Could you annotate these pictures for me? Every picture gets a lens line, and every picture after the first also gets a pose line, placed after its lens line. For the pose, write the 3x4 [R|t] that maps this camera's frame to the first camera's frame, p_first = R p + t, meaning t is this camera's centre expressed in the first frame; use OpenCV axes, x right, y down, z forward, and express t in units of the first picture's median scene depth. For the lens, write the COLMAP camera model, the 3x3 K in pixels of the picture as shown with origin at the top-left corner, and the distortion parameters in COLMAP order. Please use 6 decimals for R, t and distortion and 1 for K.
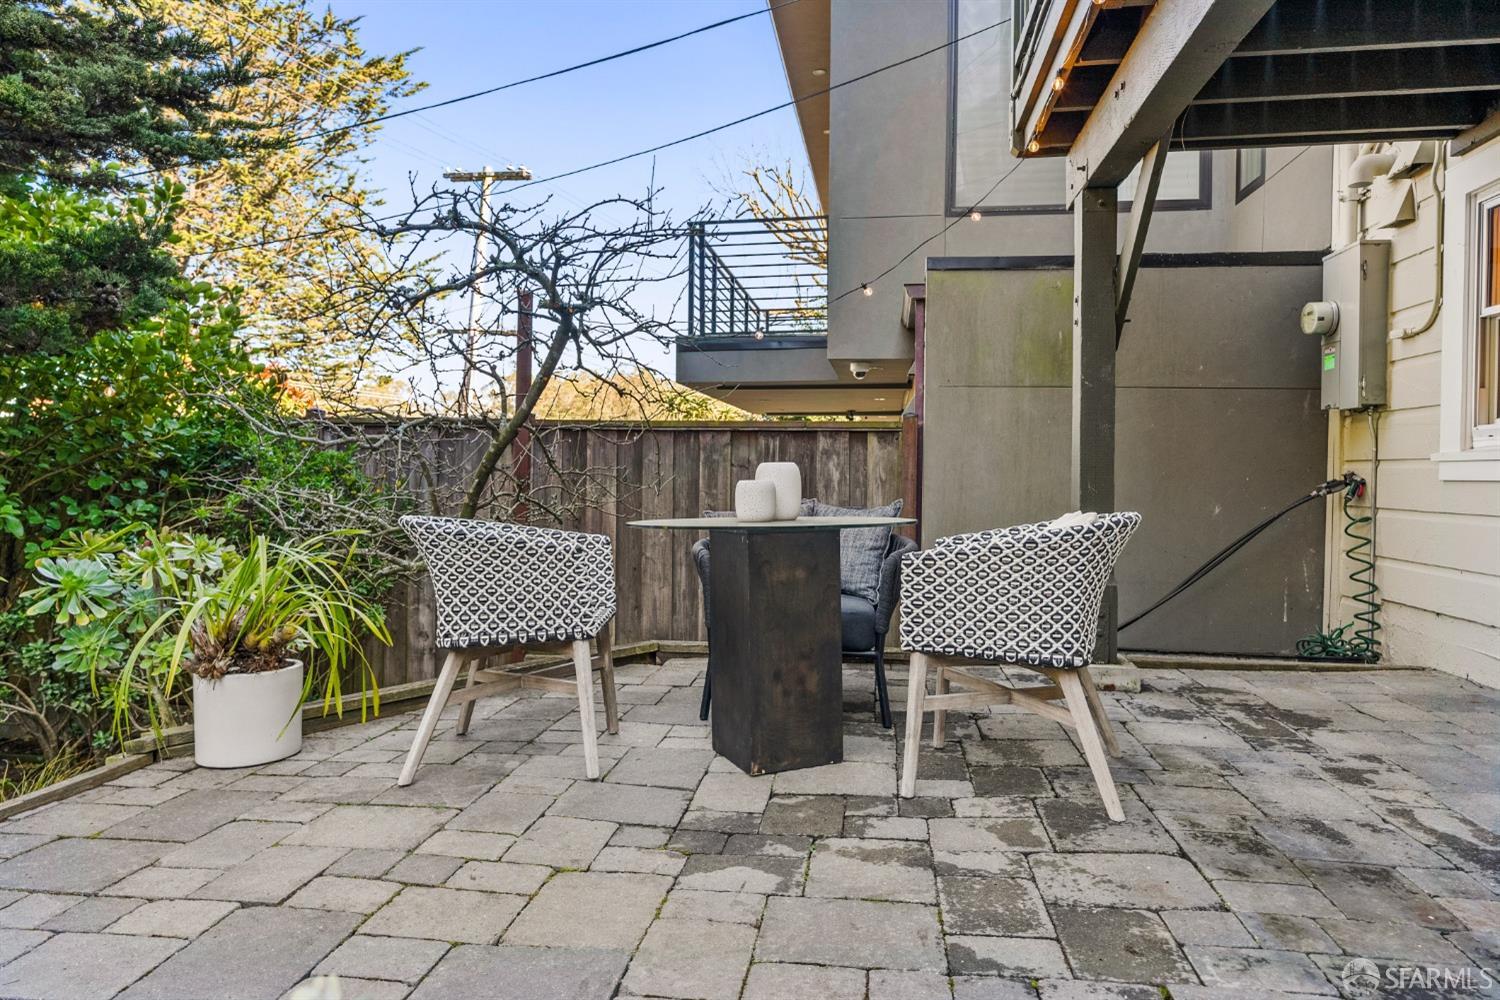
lens RADIAL K [[943.4, 0, 755.6], [0, 943.4, 478.9], [0, 0, 1]] dist [0.000720, 0.000967]
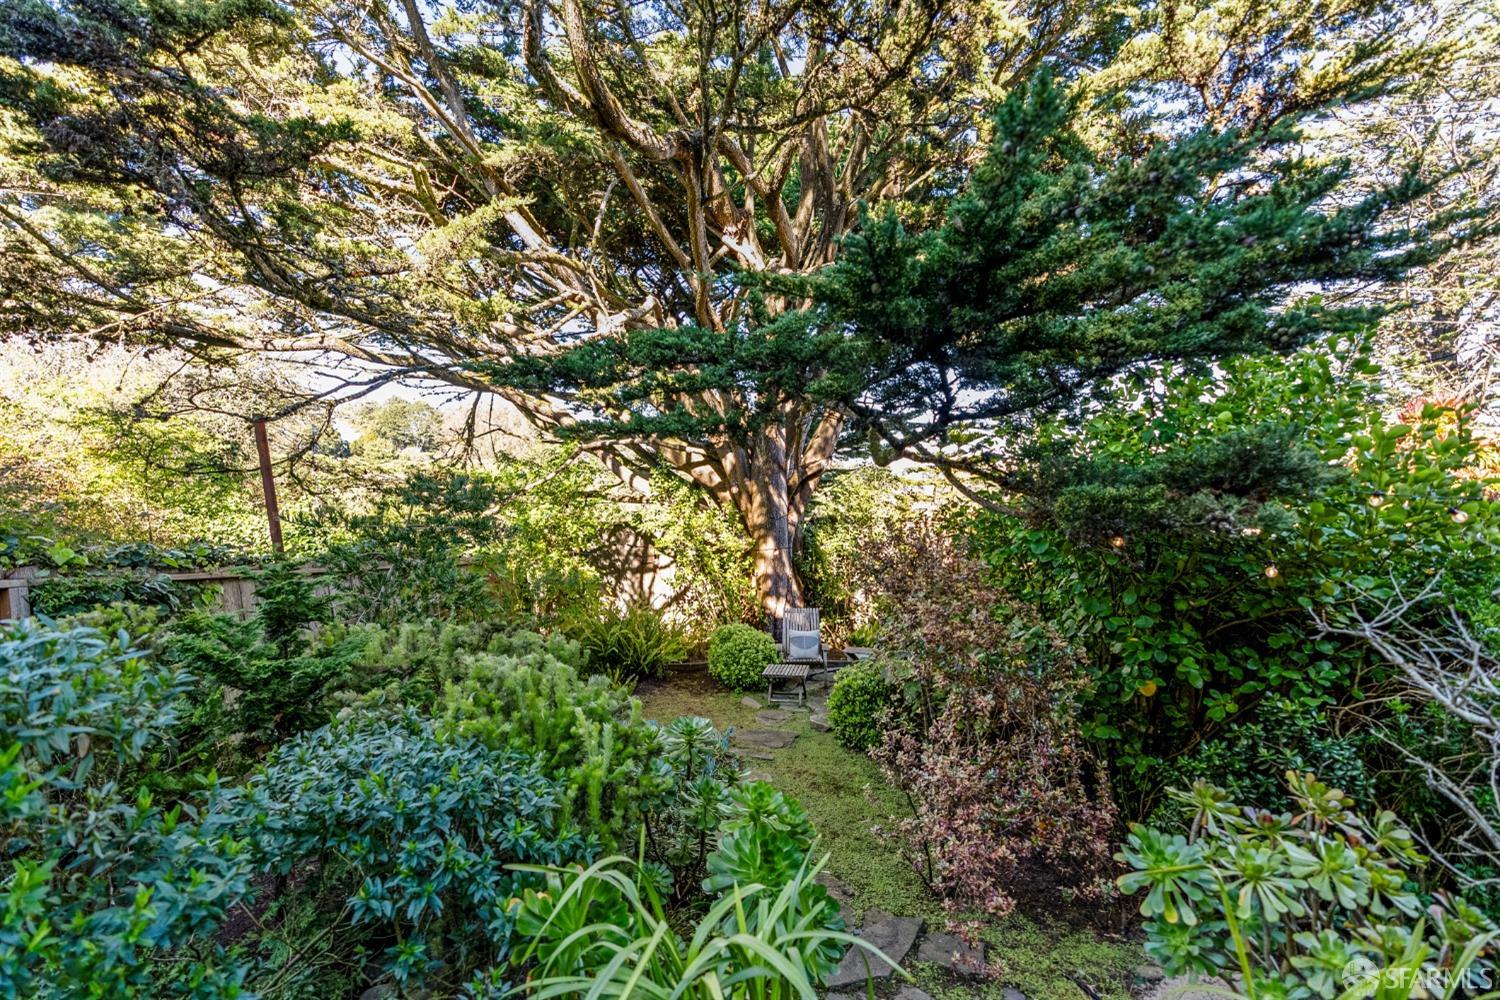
lens RADIAL K [[678.7, 0, 748.0], [0, 678.7, 497.2], [0, 0, 1]] dist [-0.003464, -0.000539]
pose [[0.203349, 0.003438, -0.979100, -0.181145], [0.007616, 0.999958, 0.005093, -0.248213], [0.979077, -0.008493, 0.203314, 0.497711]]
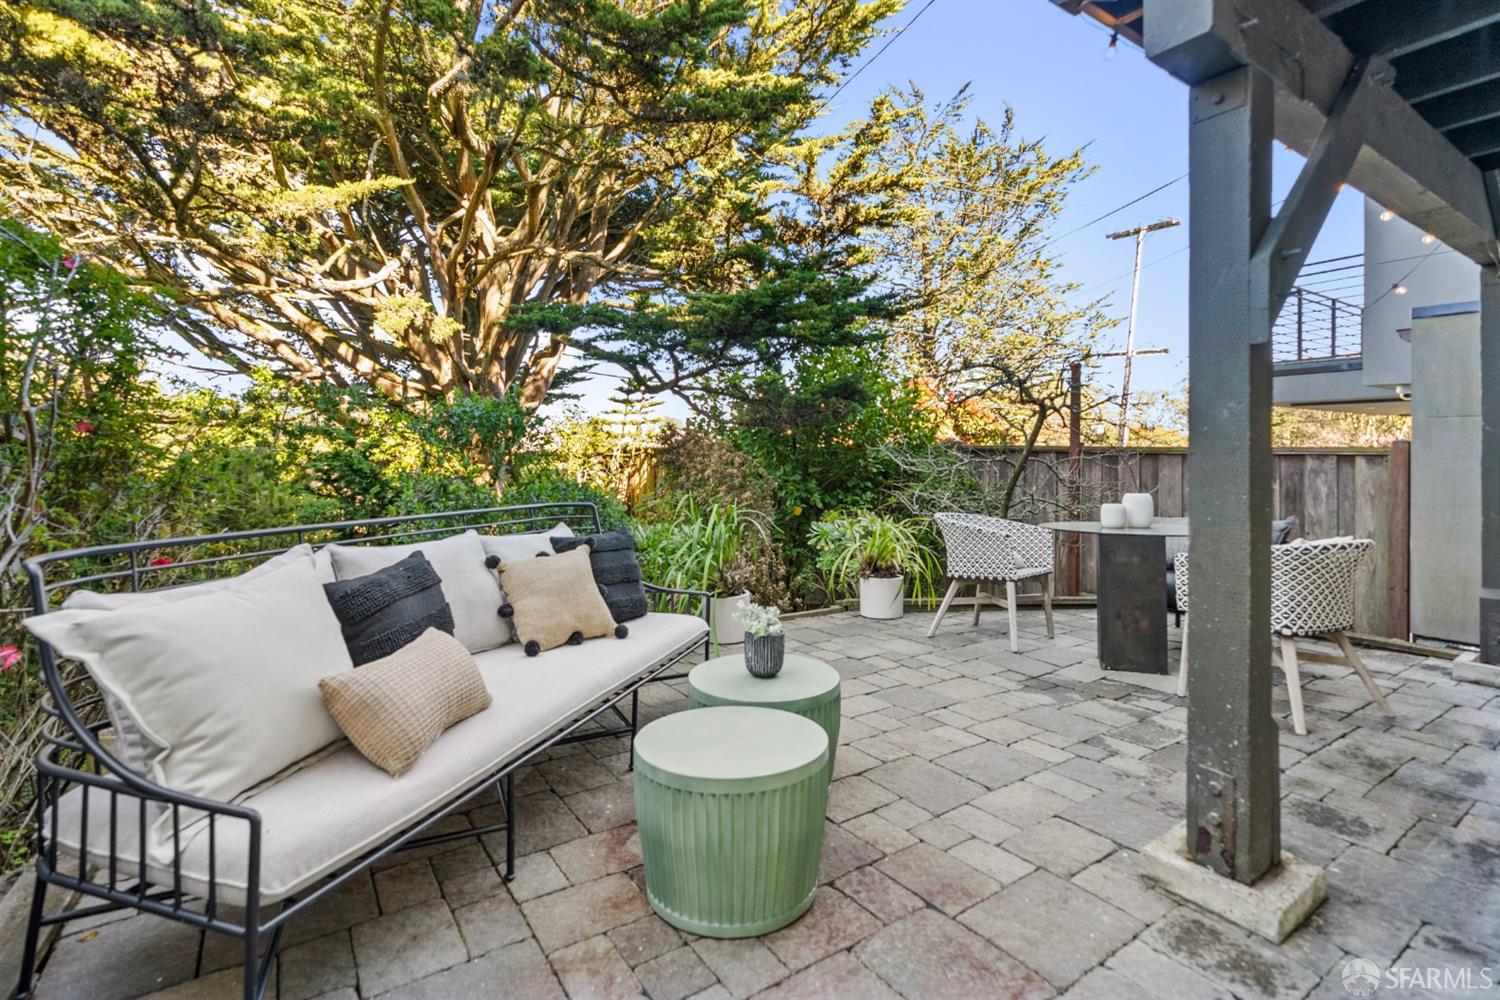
lens RADIAL K [[729.3, 0, 730.9], [0, 729.3, 453.7], [0, 0, 1]] dist [-0.001788, 0.000391]
pose [[0.666229, -0.003316, -0.745740, 0.519181], [-0.002952, 0.999971, -0.007084, -0.078434], [0.745741, 0.006921, 0.666200, -0.425184]]
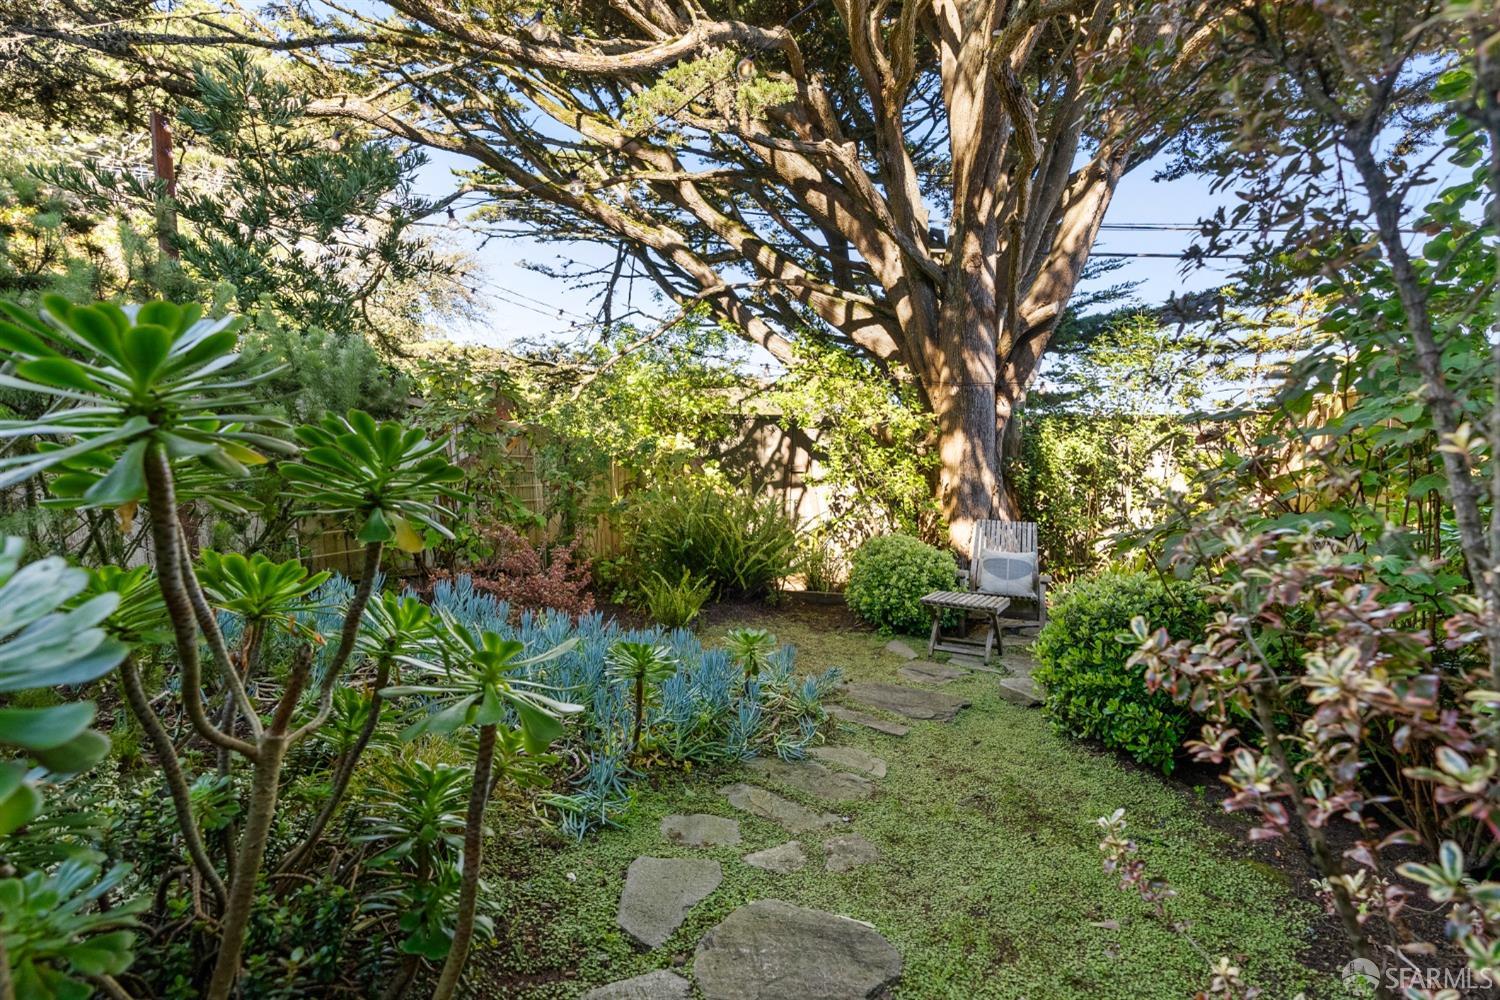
lens RADIAL K [[729.3, 0, 730.9], [0, 729.3, 453.7], [0, 0, 1]] dist [-0.001788, 0.000391]
pose [[-0.107727, -0.025482, -0.993854, -1.023987], [-0.037892, 0.999050, -0.021508, 0.149484], [0.993458, 0.035342, -0.108591, 0.801918]]
